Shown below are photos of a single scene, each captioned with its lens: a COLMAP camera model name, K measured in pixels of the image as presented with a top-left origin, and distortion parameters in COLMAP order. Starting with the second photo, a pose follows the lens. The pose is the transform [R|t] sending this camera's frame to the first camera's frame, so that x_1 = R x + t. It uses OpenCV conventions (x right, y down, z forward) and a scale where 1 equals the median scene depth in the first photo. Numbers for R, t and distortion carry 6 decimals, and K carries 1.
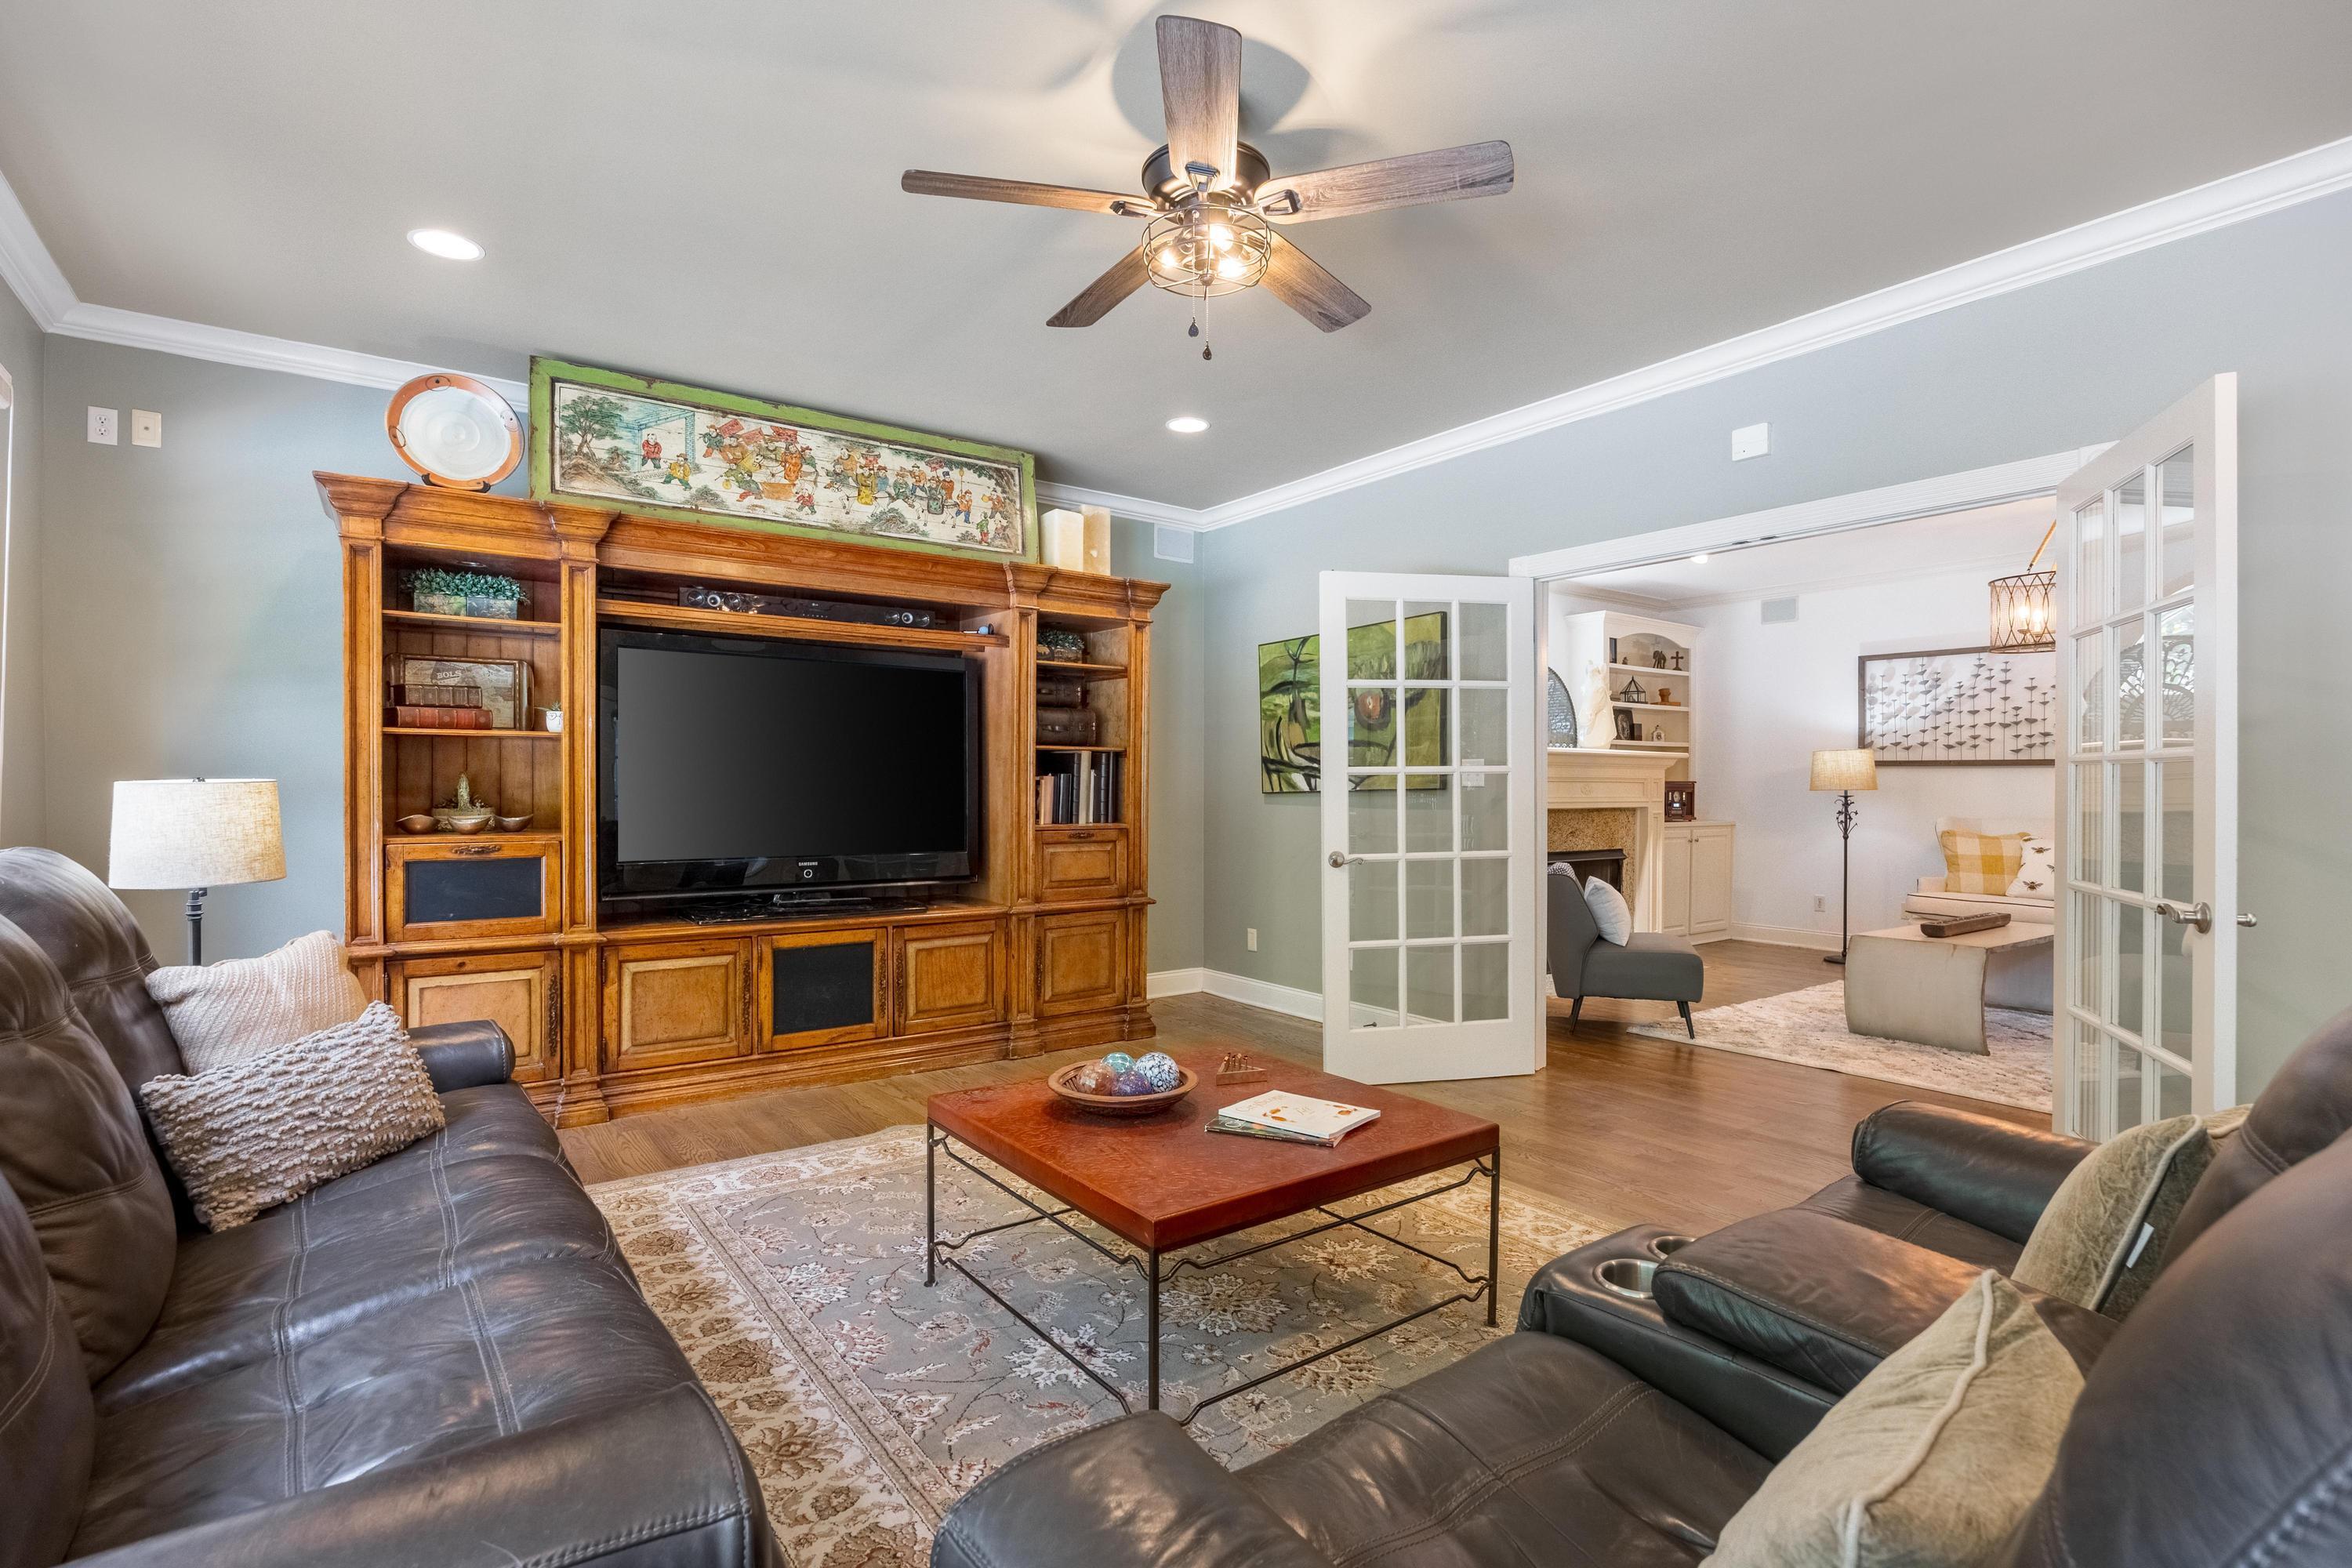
lens RADIAL K [[1115.6, 0, 1176.0], [0, 1115.6, 784.0], [0, 0, 1]] dist [0.000180, 0.000015]
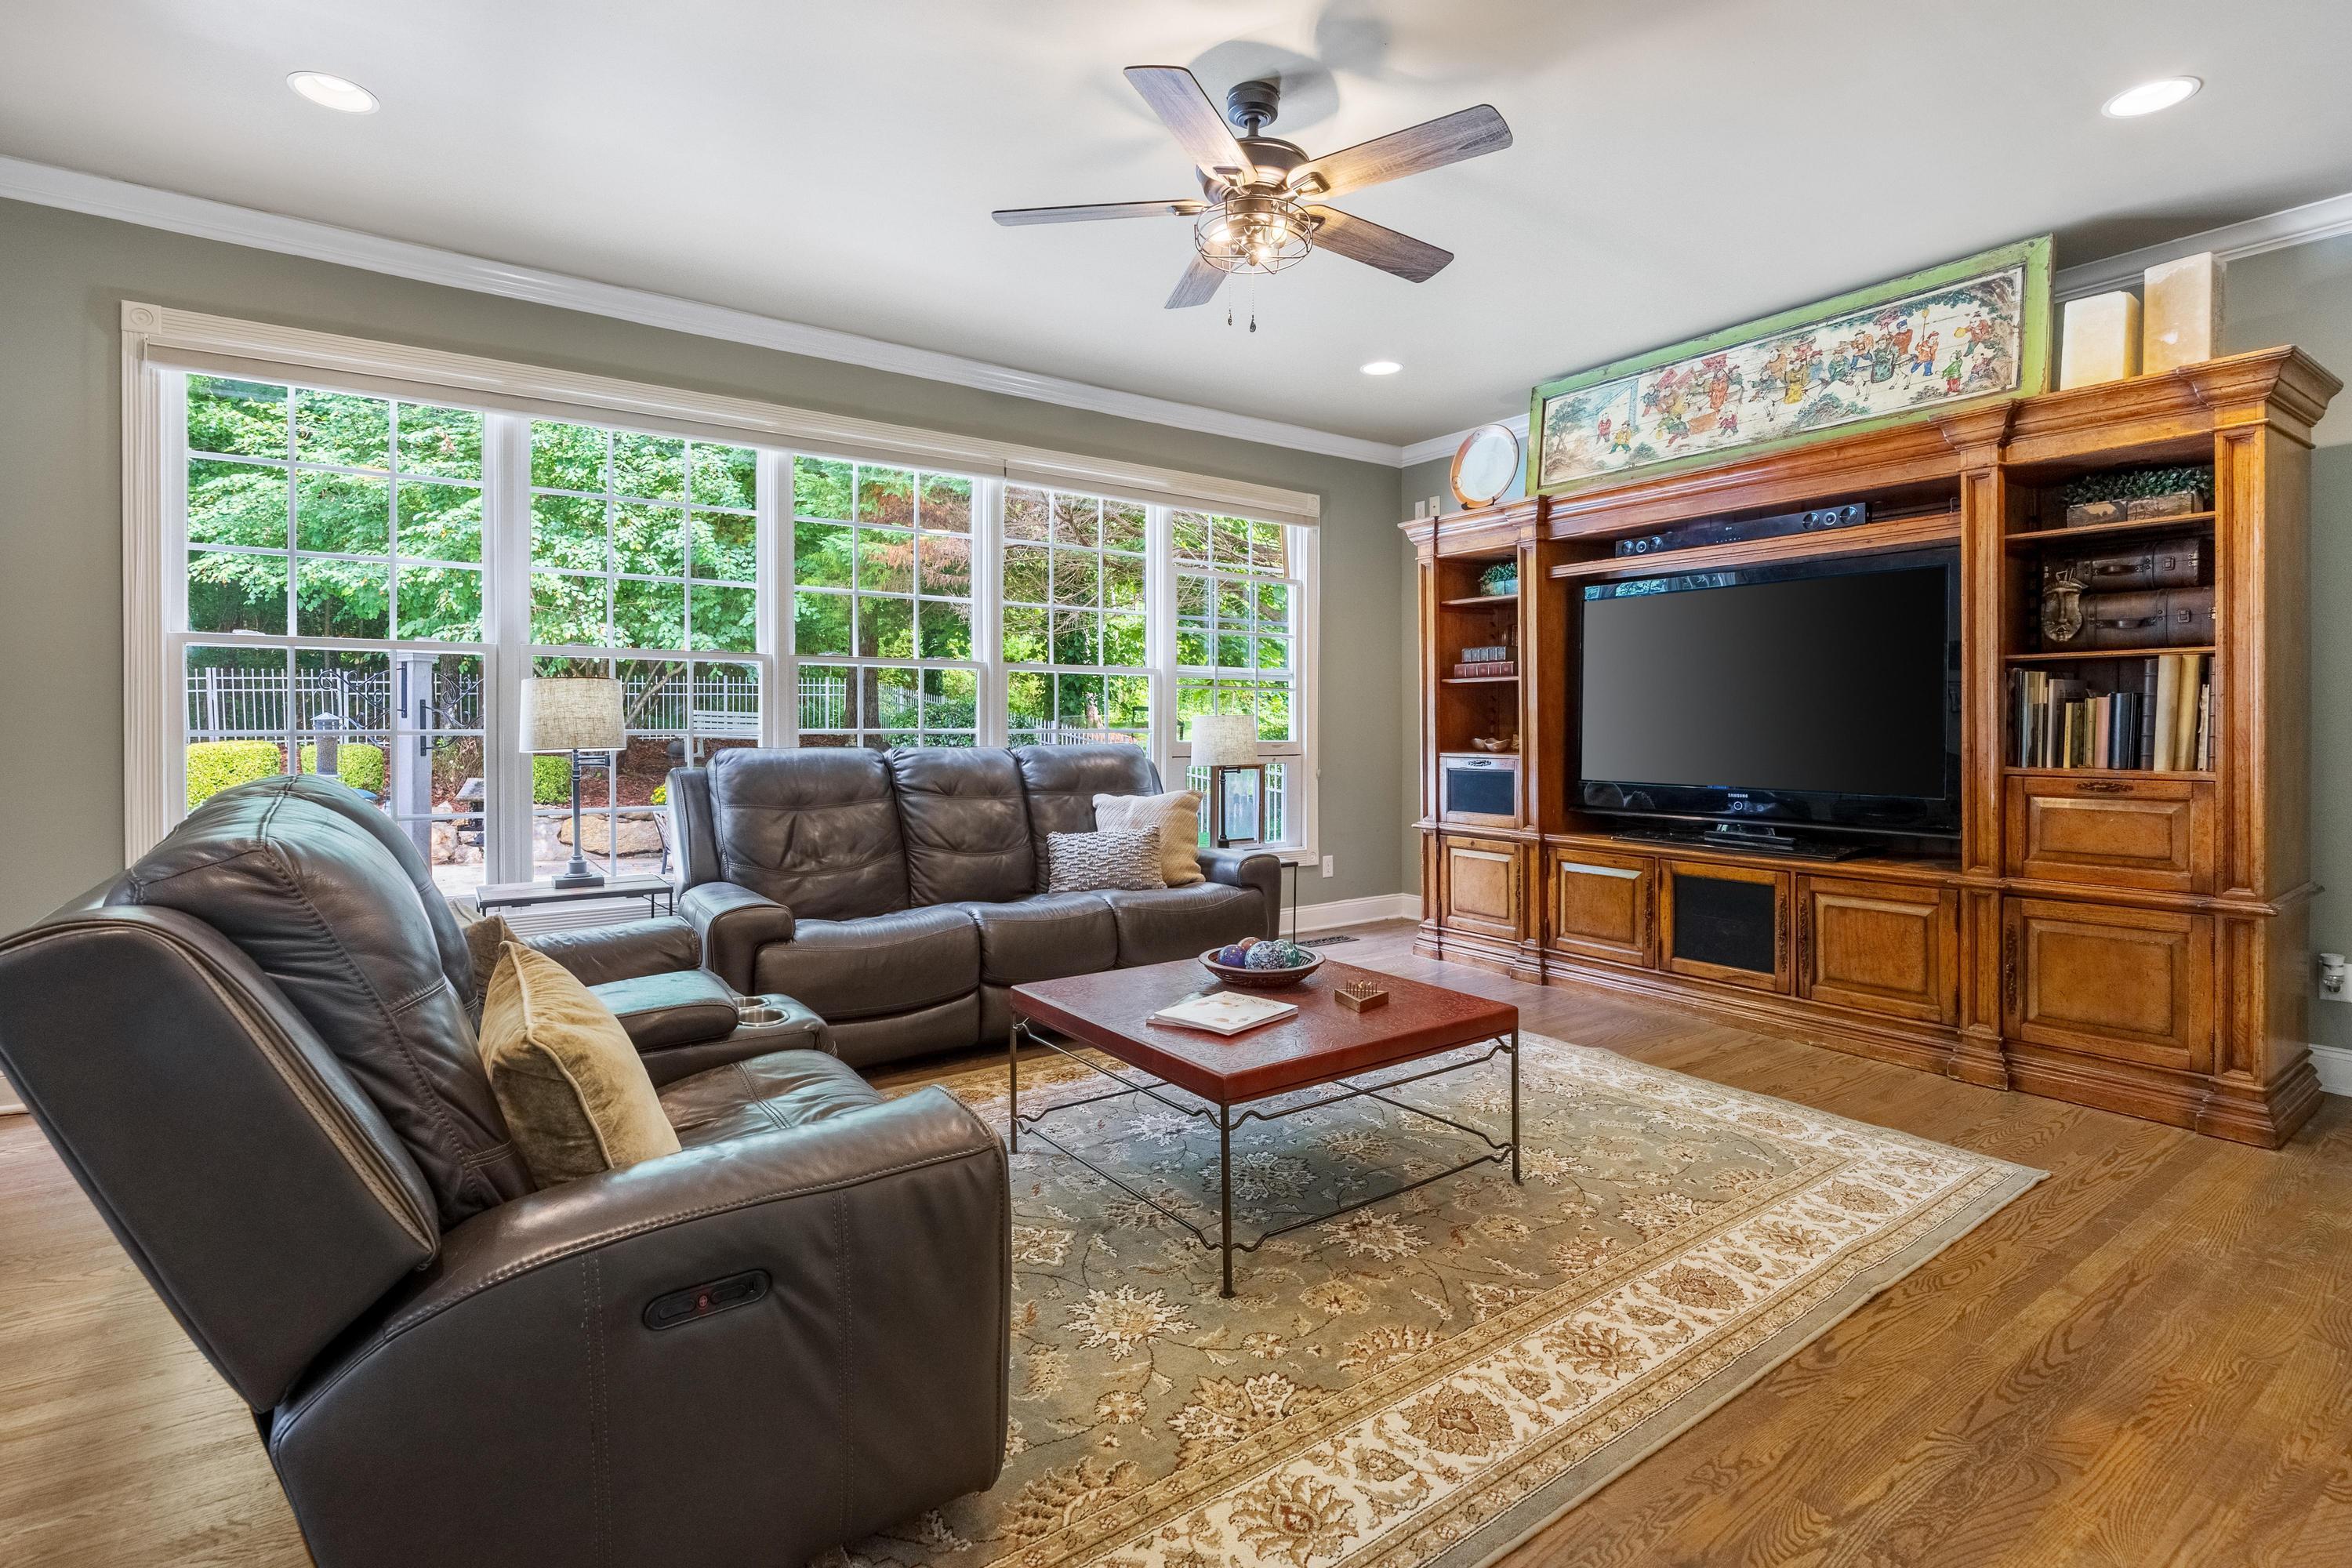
lens RADIAL K [[1117.0, 0, 1176.5], [0, 1117.0, 732.7], [0, 0, 1]] dist [-0.000830, -0.000339]
pose [[-0.003389, 0.005642, -0.999978, 0.631965], [0.005404, 0.999970, 0.005624, 0.008480], [0.999980, -0.005385, -0.003419, 0.506892]]
